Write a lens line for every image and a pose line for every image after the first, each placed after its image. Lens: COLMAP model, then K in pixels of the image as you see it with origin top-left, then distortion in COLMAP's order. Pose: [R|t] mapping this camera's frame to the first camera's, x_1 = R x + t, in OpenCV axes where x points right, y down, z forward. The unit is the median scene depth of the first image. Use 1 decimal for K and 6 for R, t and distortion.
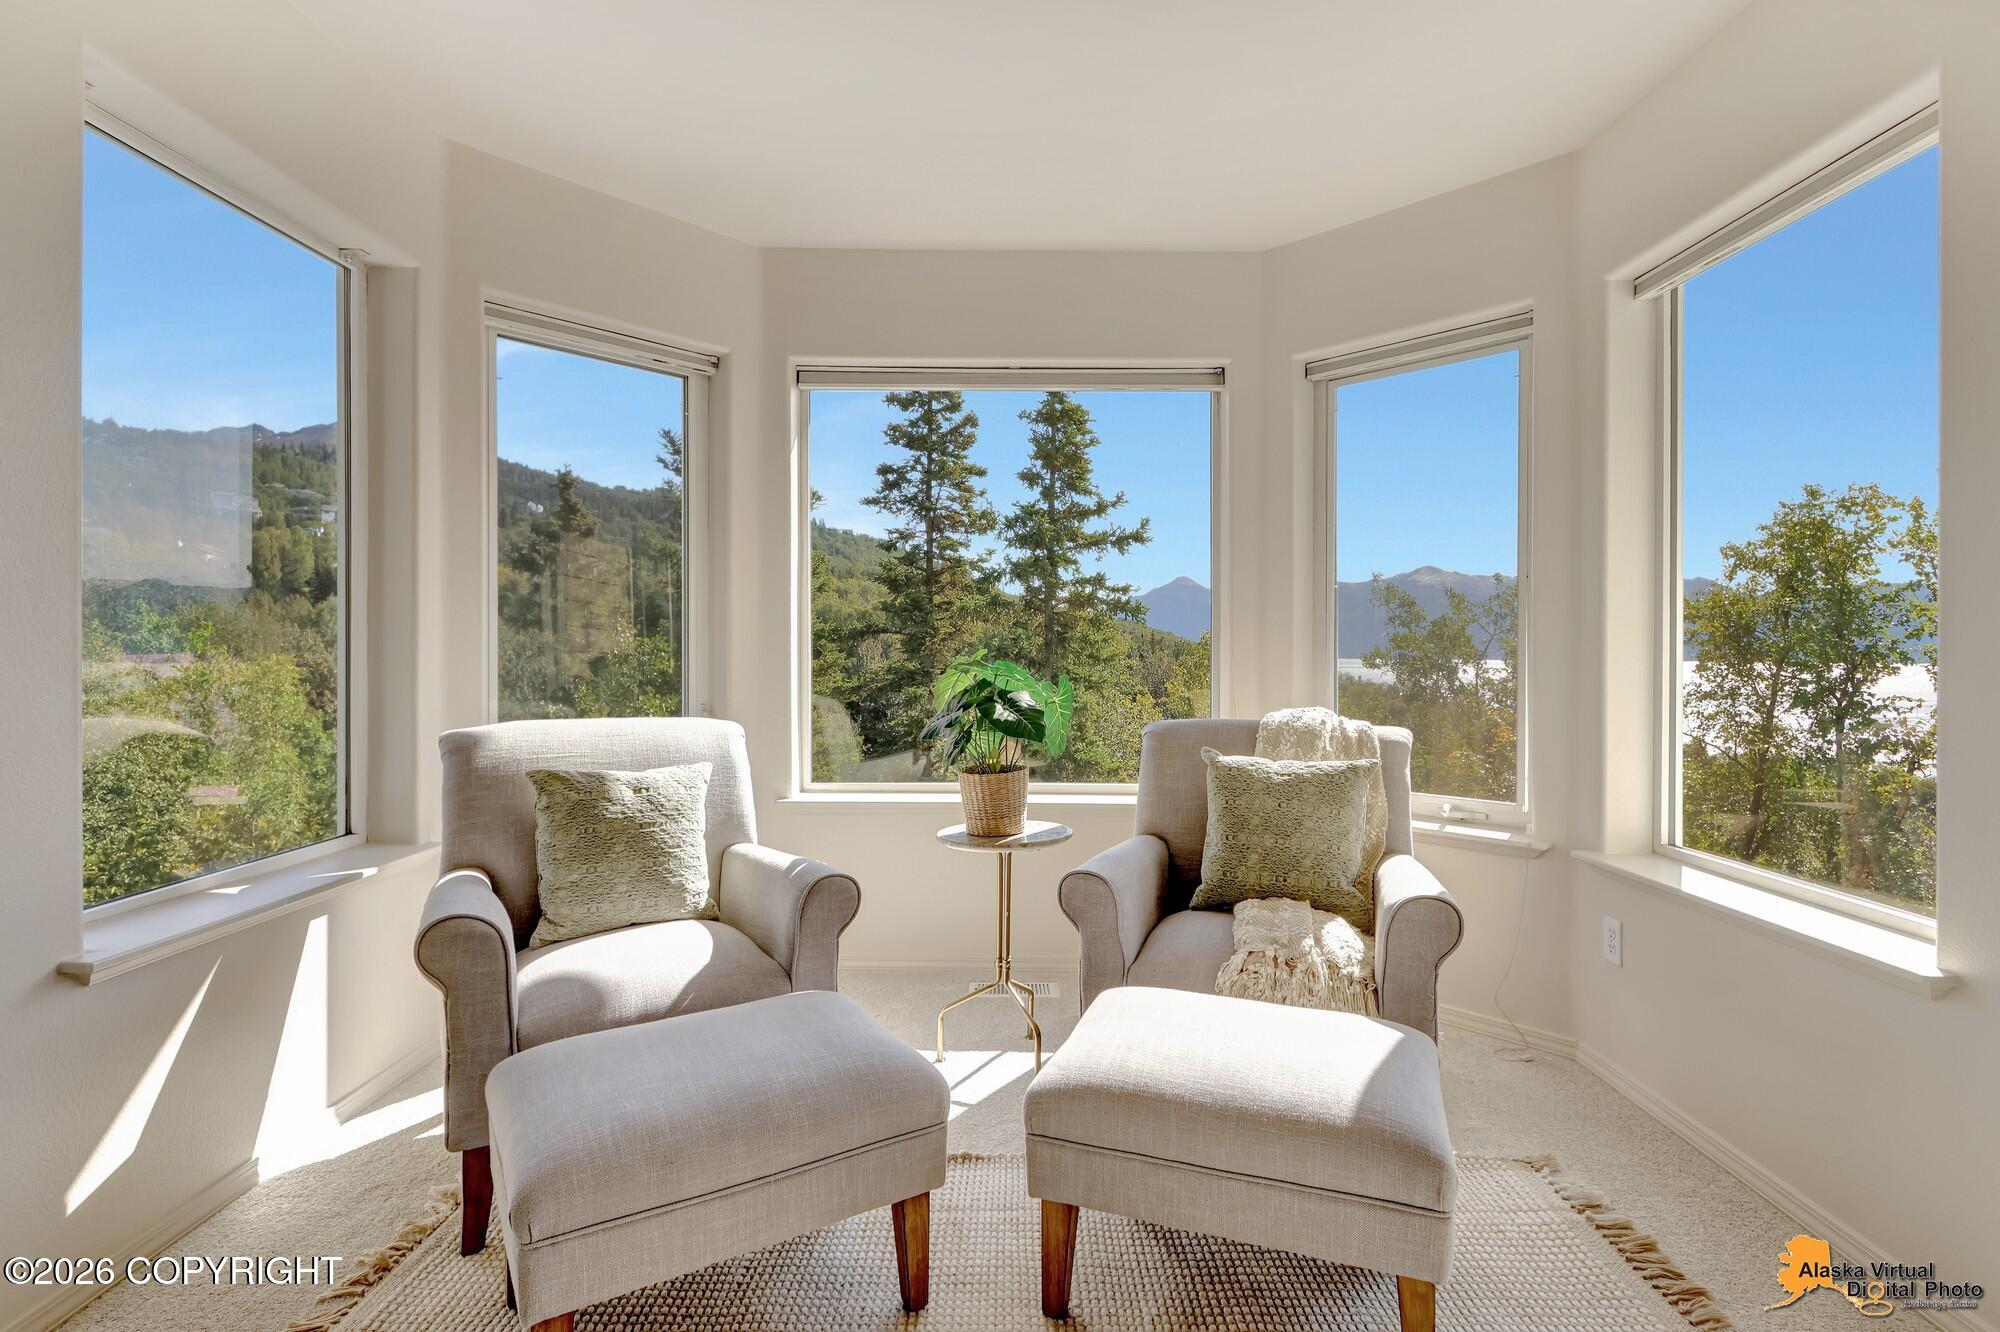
lens RADIAL K [[973.9, 0, 953.0], [0, 973.9, 658.5], [0, 0, 1]] dist [0.005061, 0.000332]
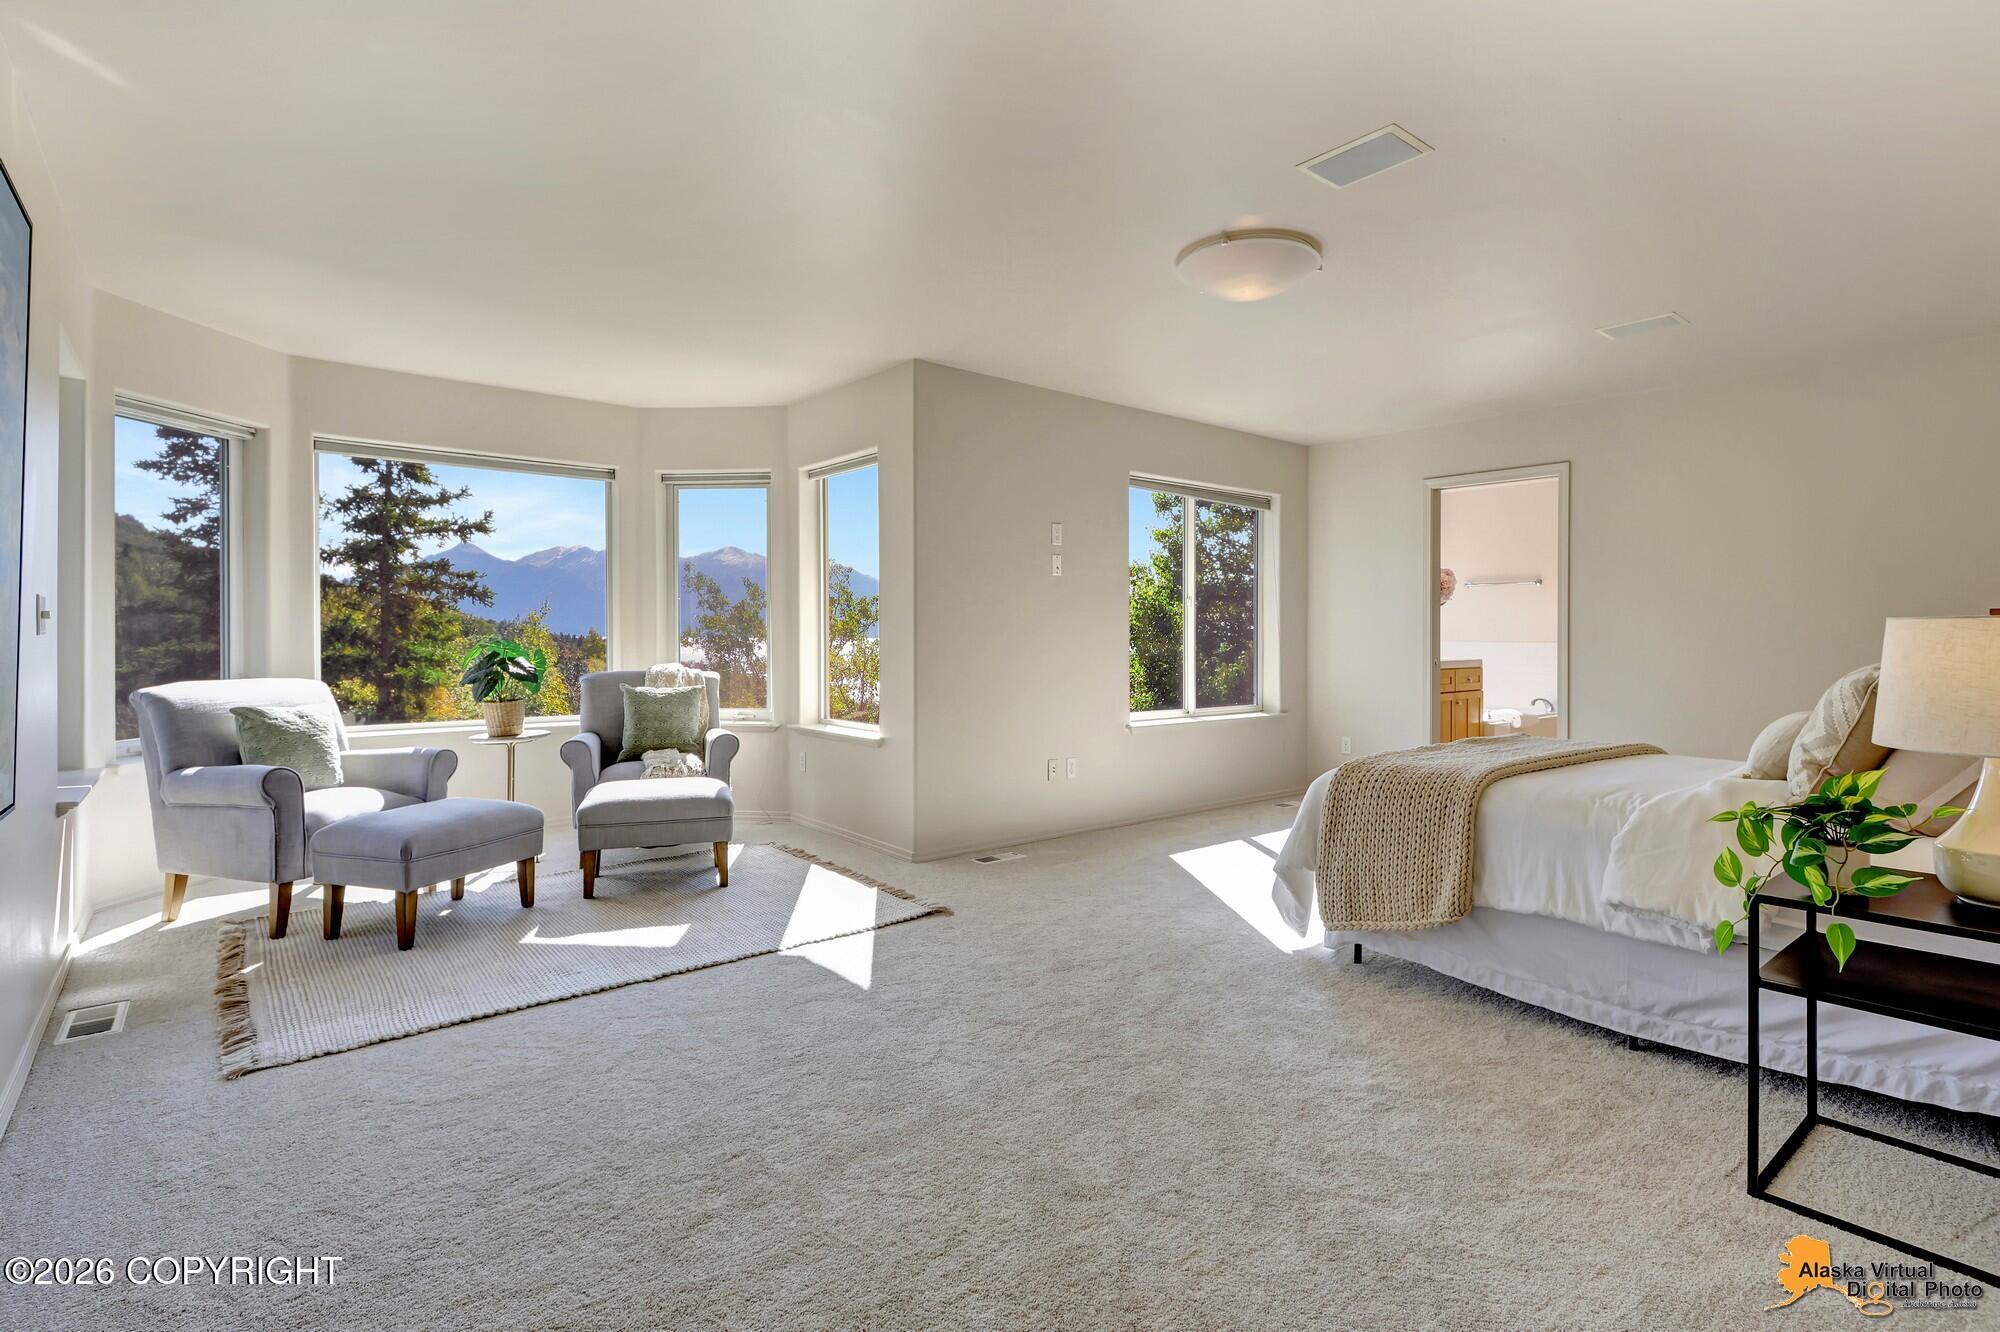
lens RADIAL K [[973.9, 0, 995.9], [0, 973.9, 652.3], [0, 0, 1]] dist [0.005061, 0.000332]
pose [[0.753229, -0.015276, 0.657581, -0.101321], [0.005228, 0.999838, 0.017238, -0.000652], [-0.657738, -0.009546, 0.753186, -0.214040]]
